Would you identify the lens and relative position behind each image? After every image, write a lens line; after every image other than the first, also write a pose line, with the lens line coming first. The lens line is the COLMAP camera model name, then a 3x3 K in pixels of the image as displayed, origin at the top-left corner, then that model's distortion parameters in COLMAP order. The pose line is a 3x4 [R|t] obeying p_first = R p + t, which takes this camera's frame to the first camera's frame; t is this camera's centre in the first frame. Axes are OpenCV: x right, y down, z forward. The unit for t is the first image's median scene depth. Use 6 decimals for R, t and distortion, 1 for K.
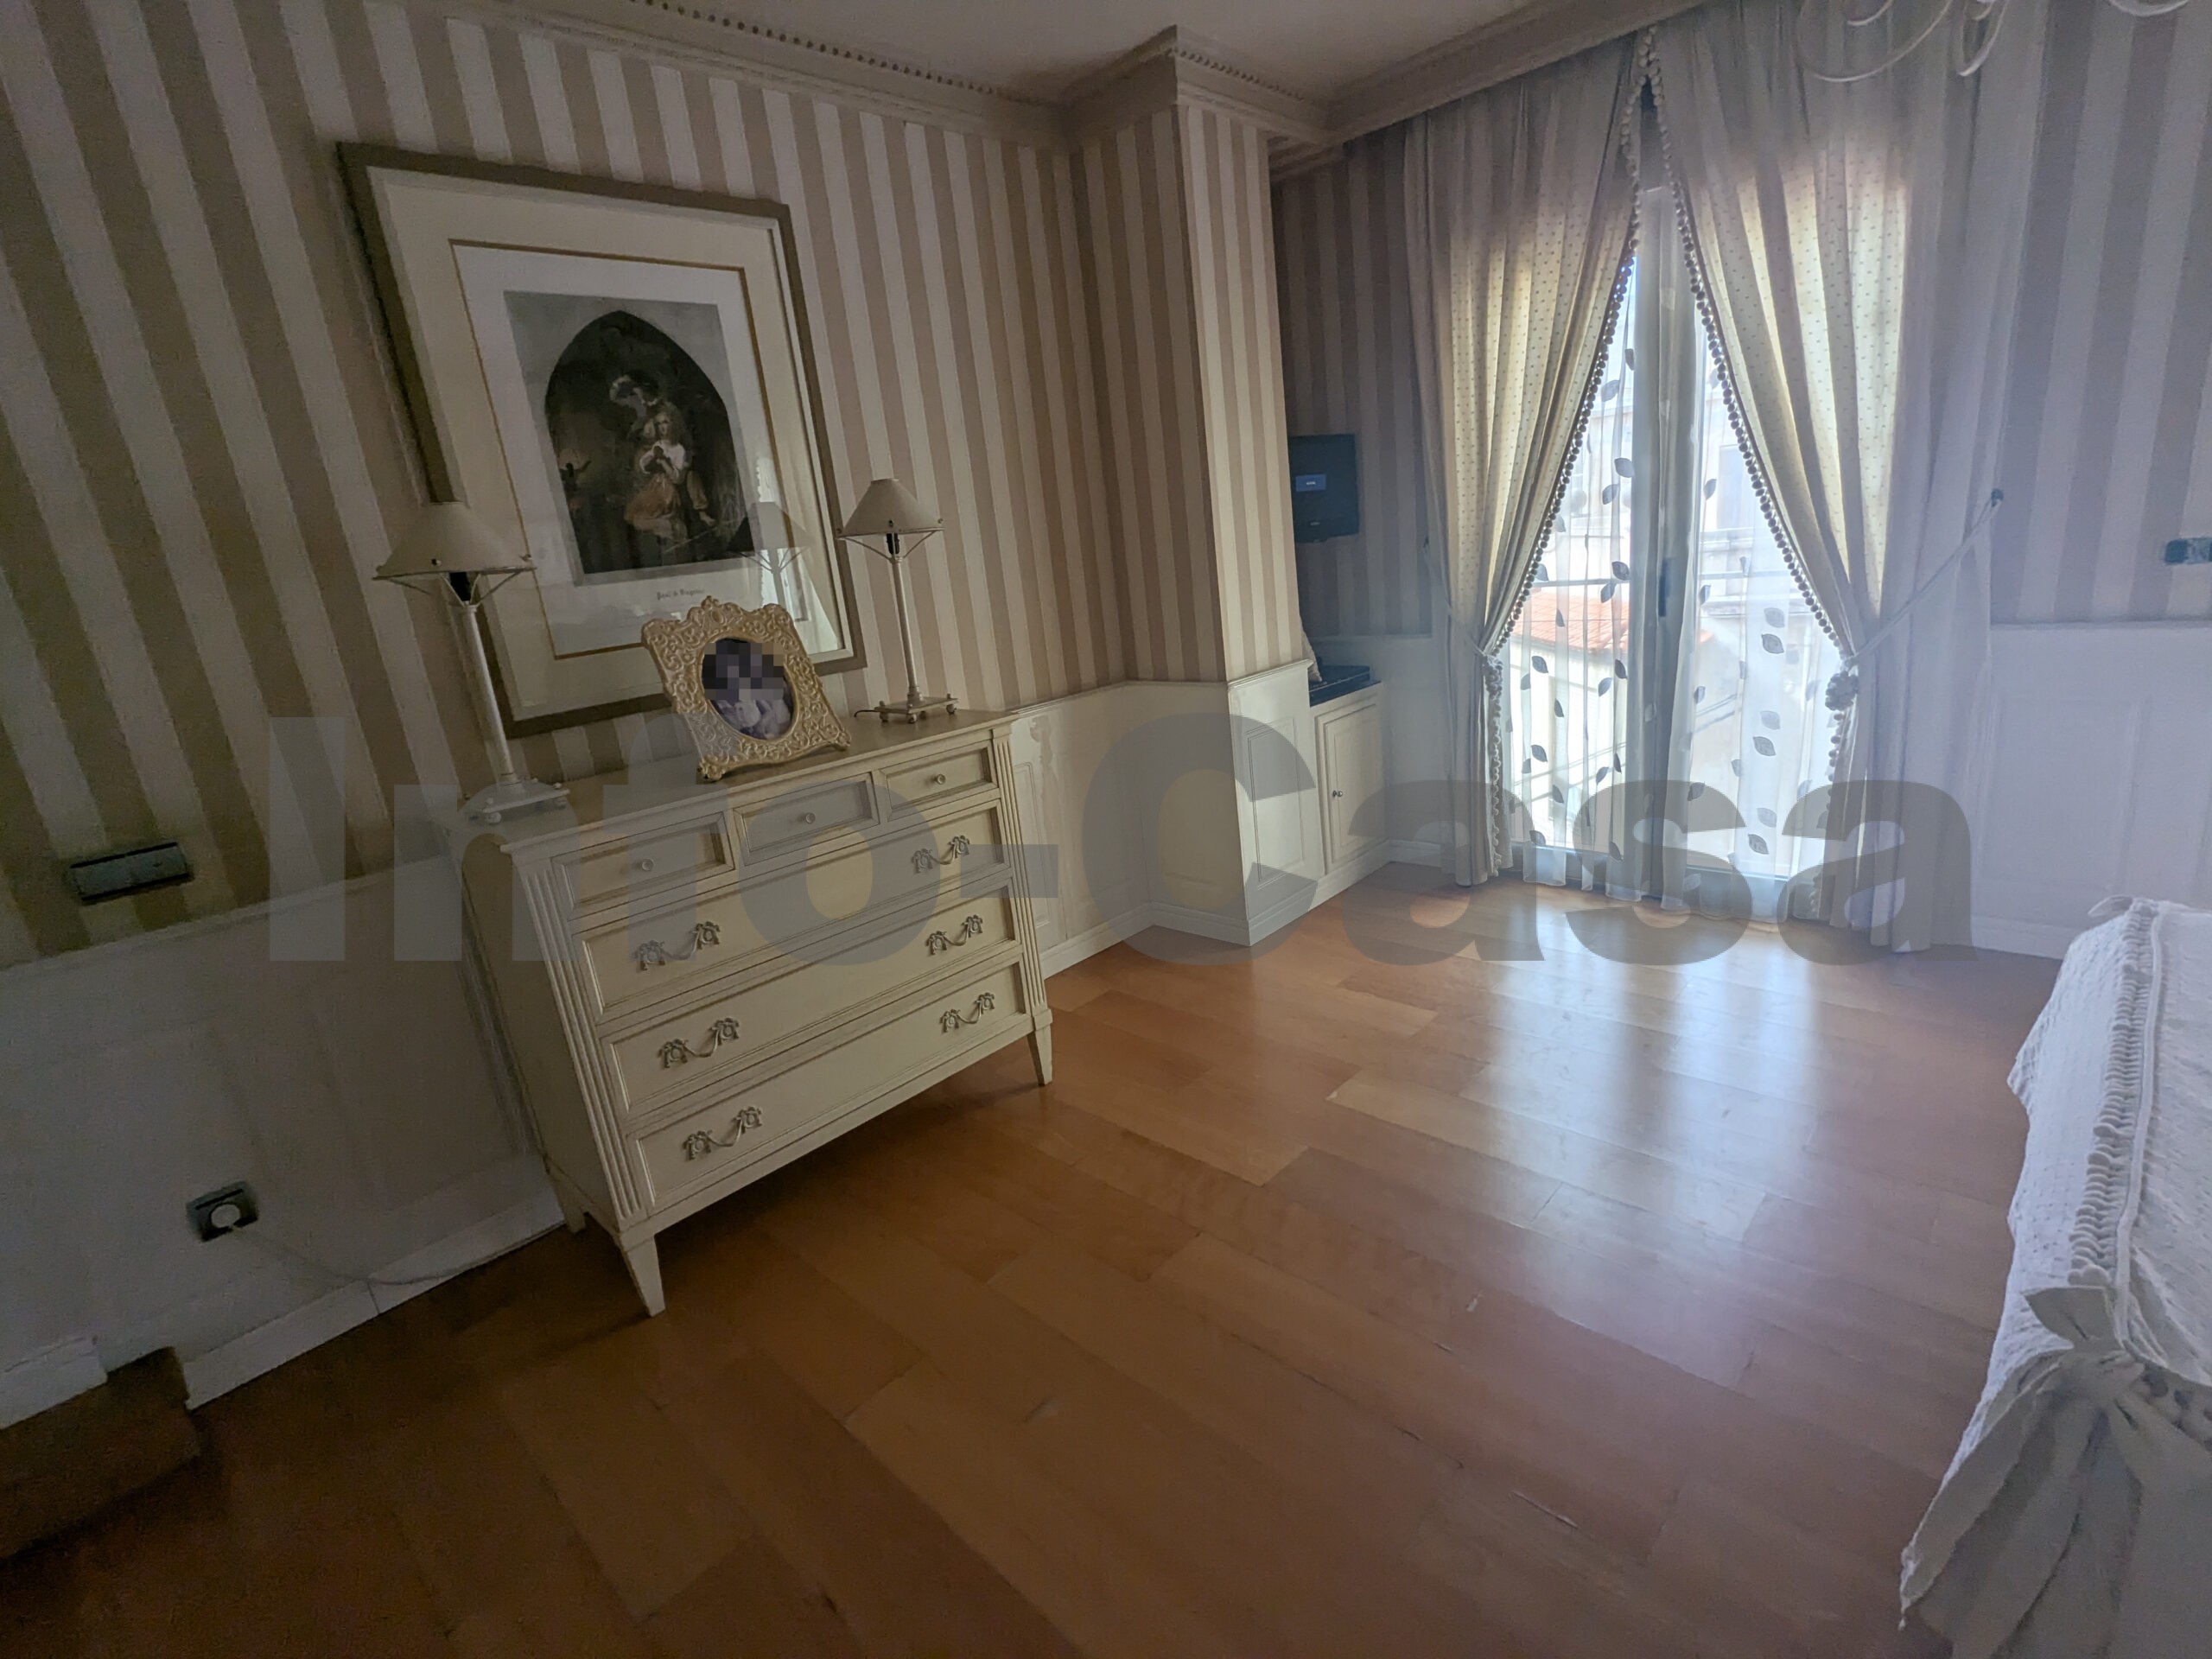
lens RADIAL K [[1041.4, 0, 1105.3], [0, 1041.4, 821.7], [0, 0, 1]] dist [0.000184, 0.000526]
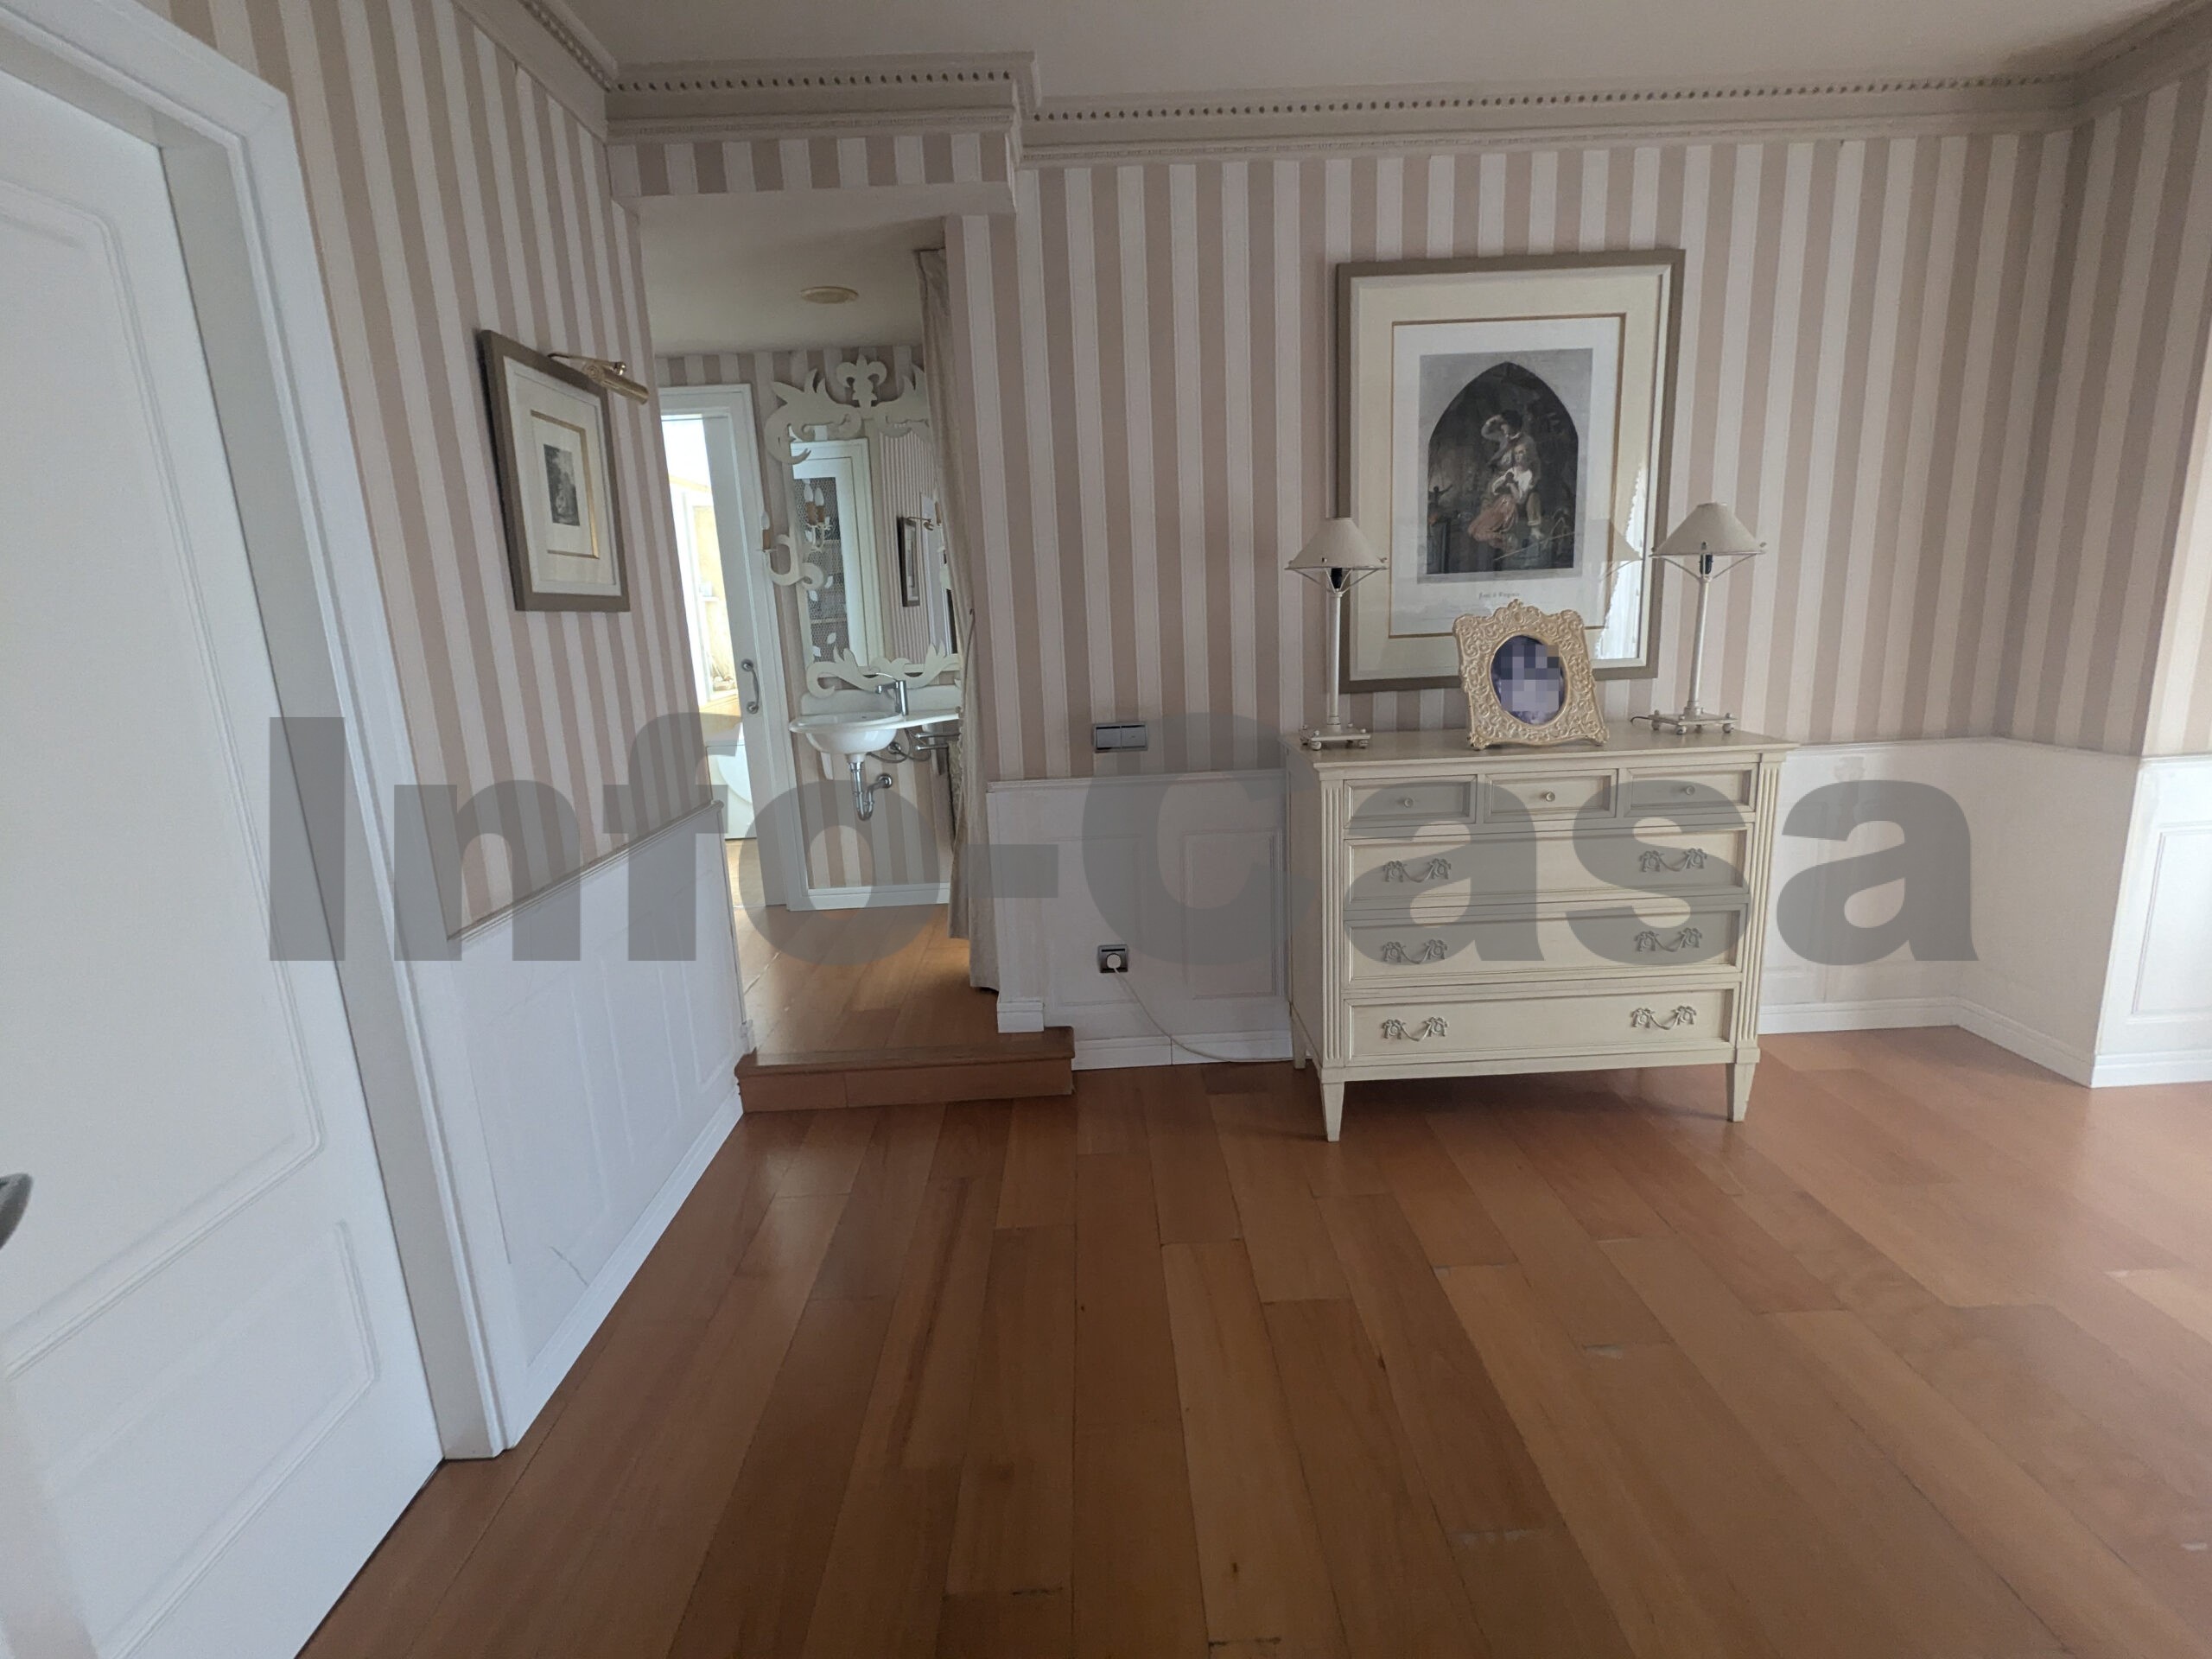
lens RADIAL K [[1041.4, 0, 1115.7], [0, 1041.4, 823.9], [0, 0, 1]] dist [0.000184, 0.000526]
pose [[0.714335, 0.225168, -0.662590, 0.131555], [-0.222664, 0.970747, 0.089837, 0.026527], [0.663435, 0.083362, 0.743575, -0.159977]]
